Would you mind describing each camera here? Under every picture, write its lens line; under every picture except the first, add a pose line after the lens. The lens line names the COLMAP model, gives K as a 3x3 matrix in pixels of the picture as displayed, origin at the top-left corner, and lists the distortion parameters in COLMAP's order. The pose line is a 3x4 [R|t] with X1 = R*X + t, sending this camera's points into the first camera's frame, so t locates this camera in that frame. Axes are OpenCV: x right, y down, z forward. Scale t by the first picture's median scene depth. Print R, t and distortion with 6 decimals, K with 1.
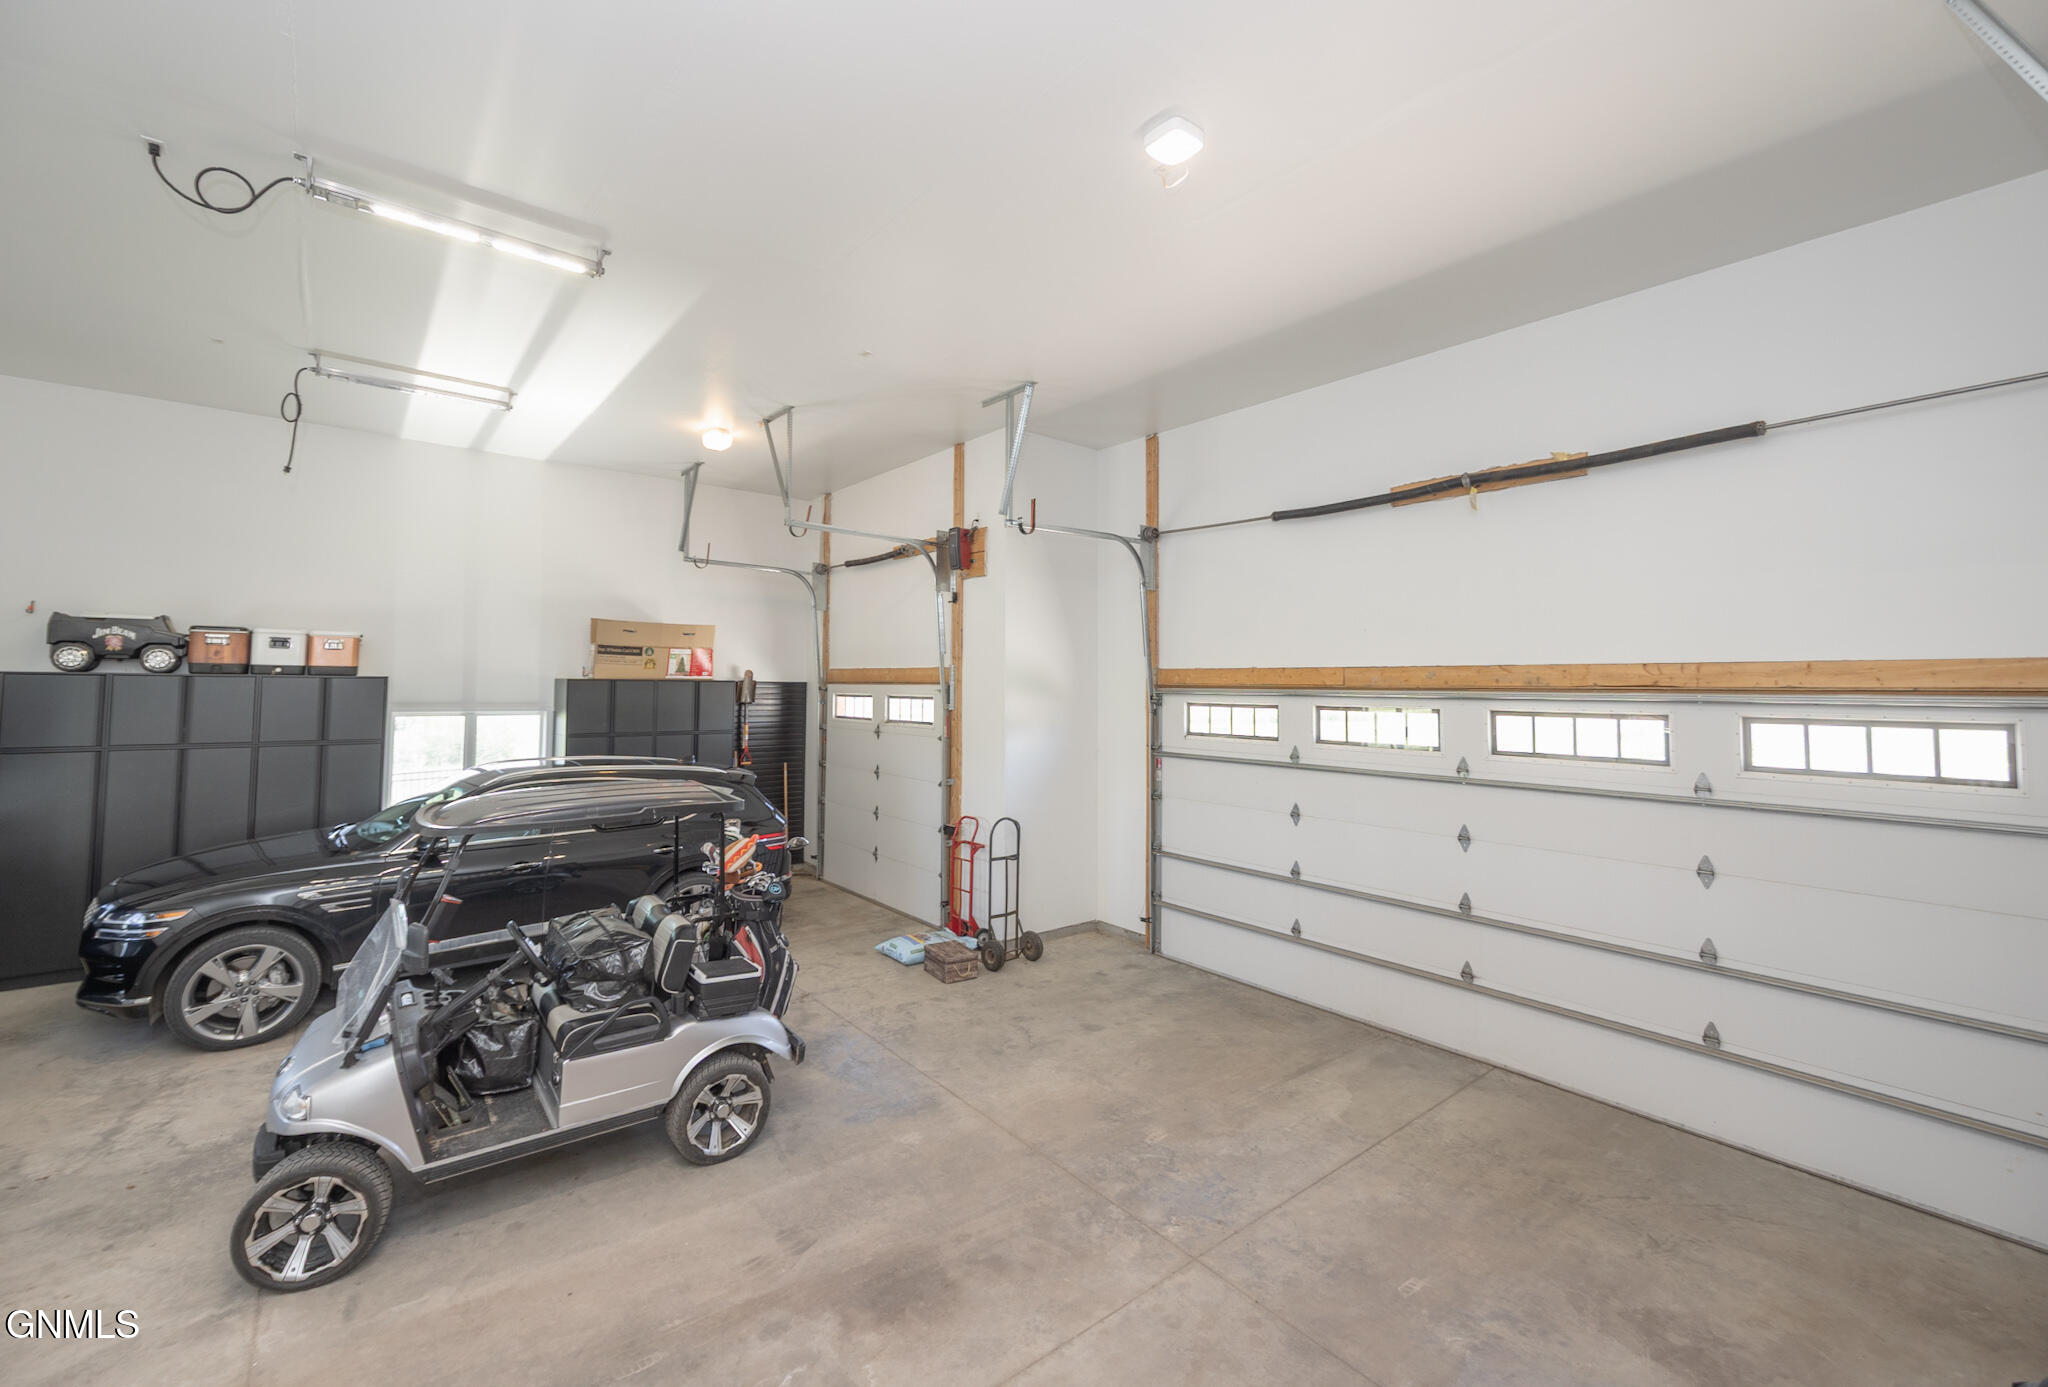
lens RADIAL K [[832.9, 0, 1022.7], [0, 832.9, 647.5], [0, 0, 1]] dist [-0.001037, -0.000671]
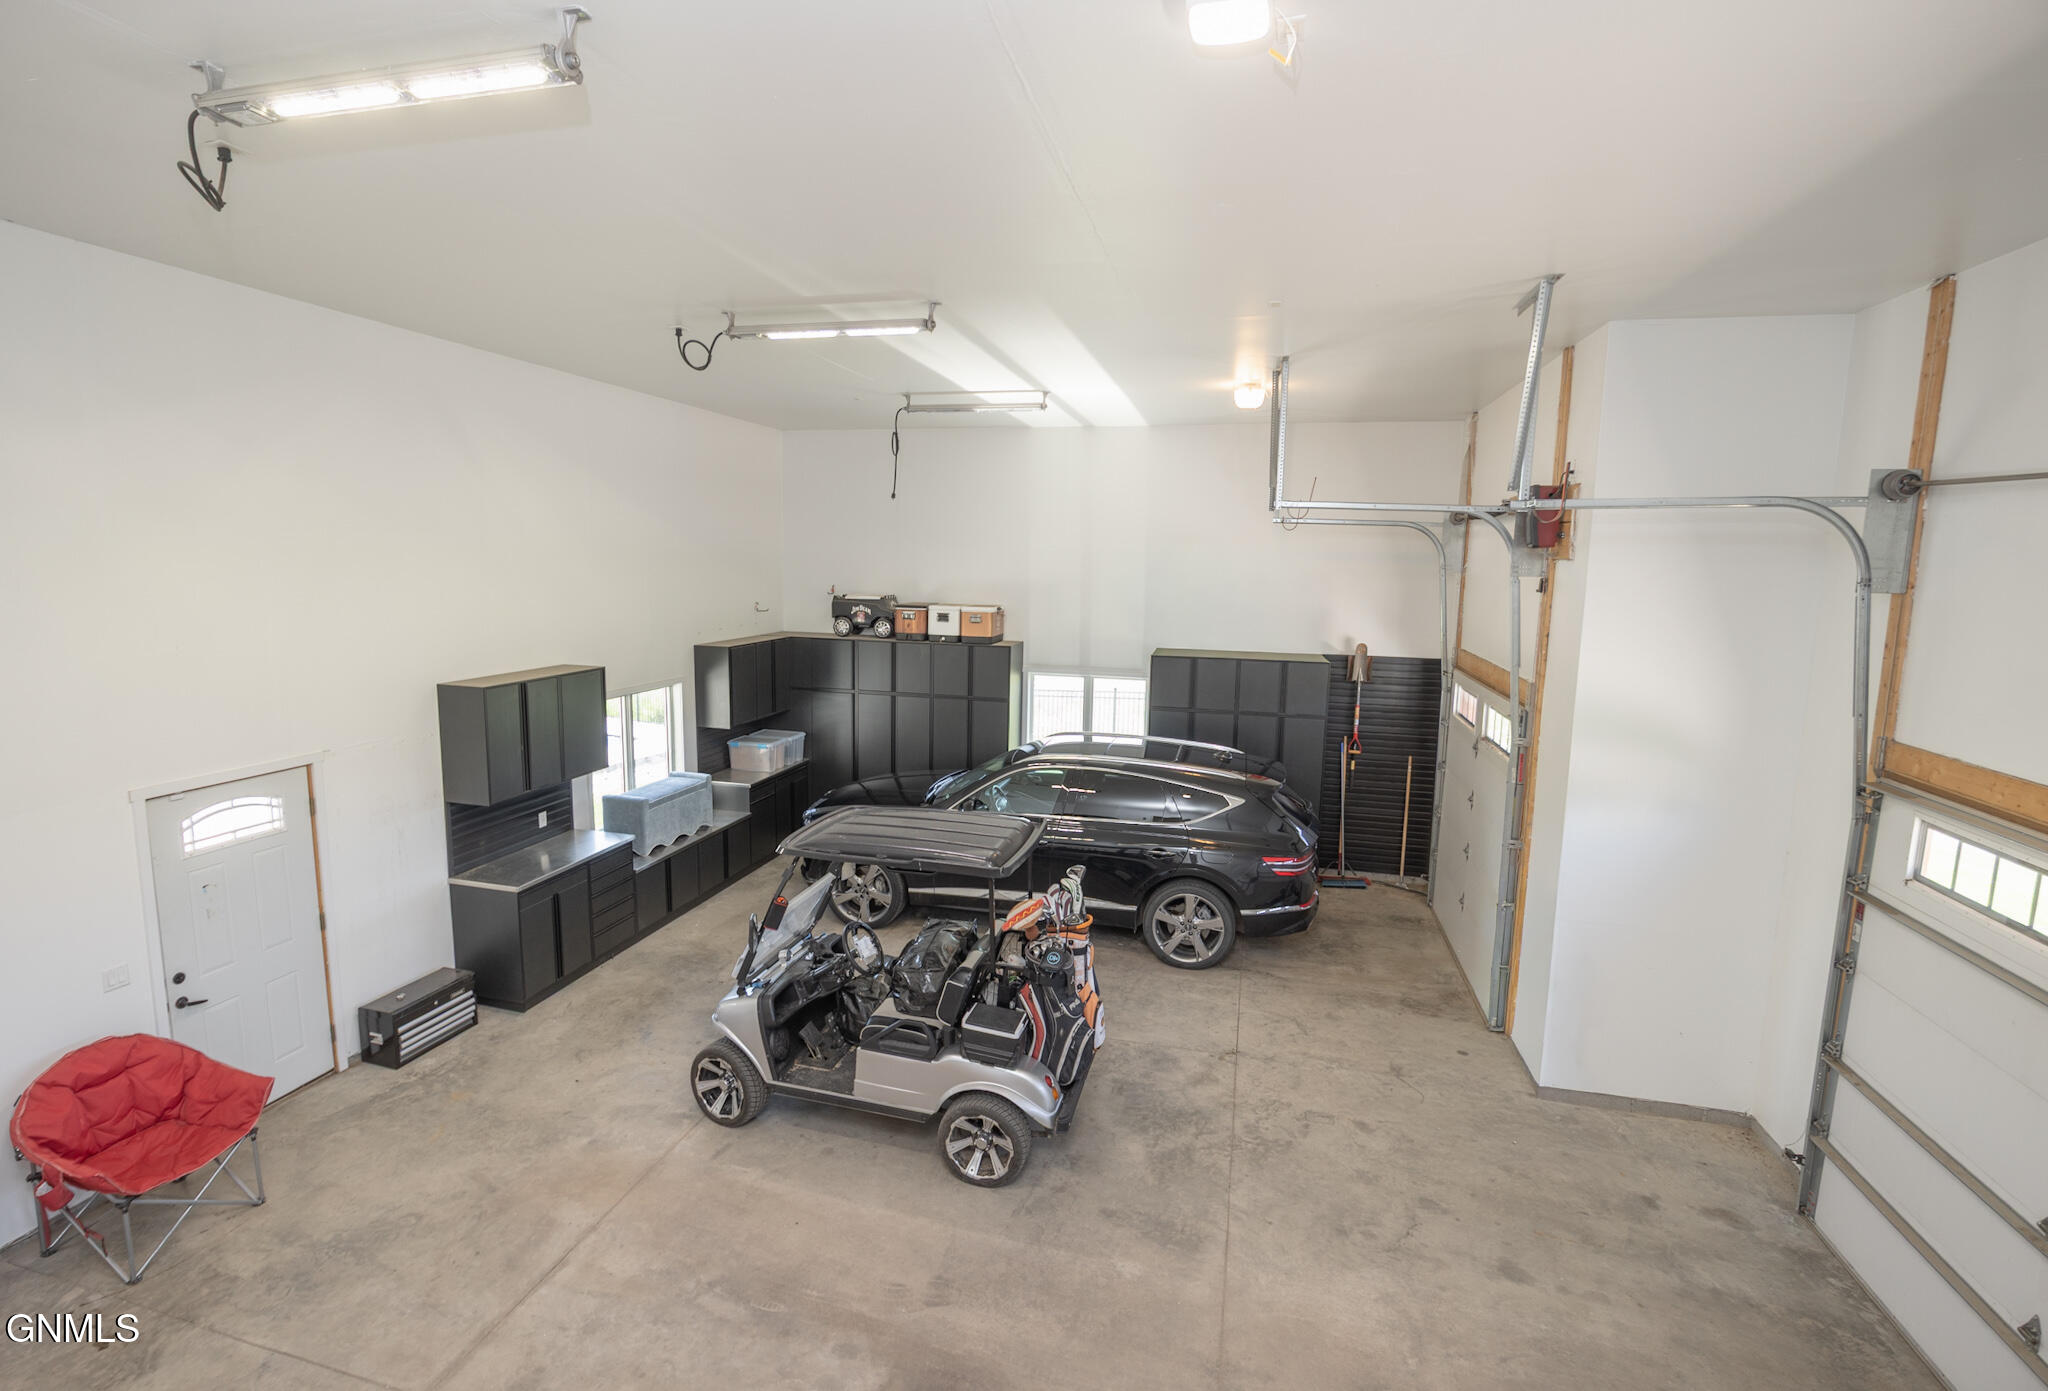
lens RADIAL K [[960.6, 0, 1024.0], [0, 960.6, 695.5], [0, 0, 1]] dist [-0.018536, 0.000346]
pose [[0.597458, 0.123282, -0.792367, 0.360927], [0.019073, 0.985648, 0.167735, -0.136222], [0.801673, -0.115327, 0.586532, 0.240978]]
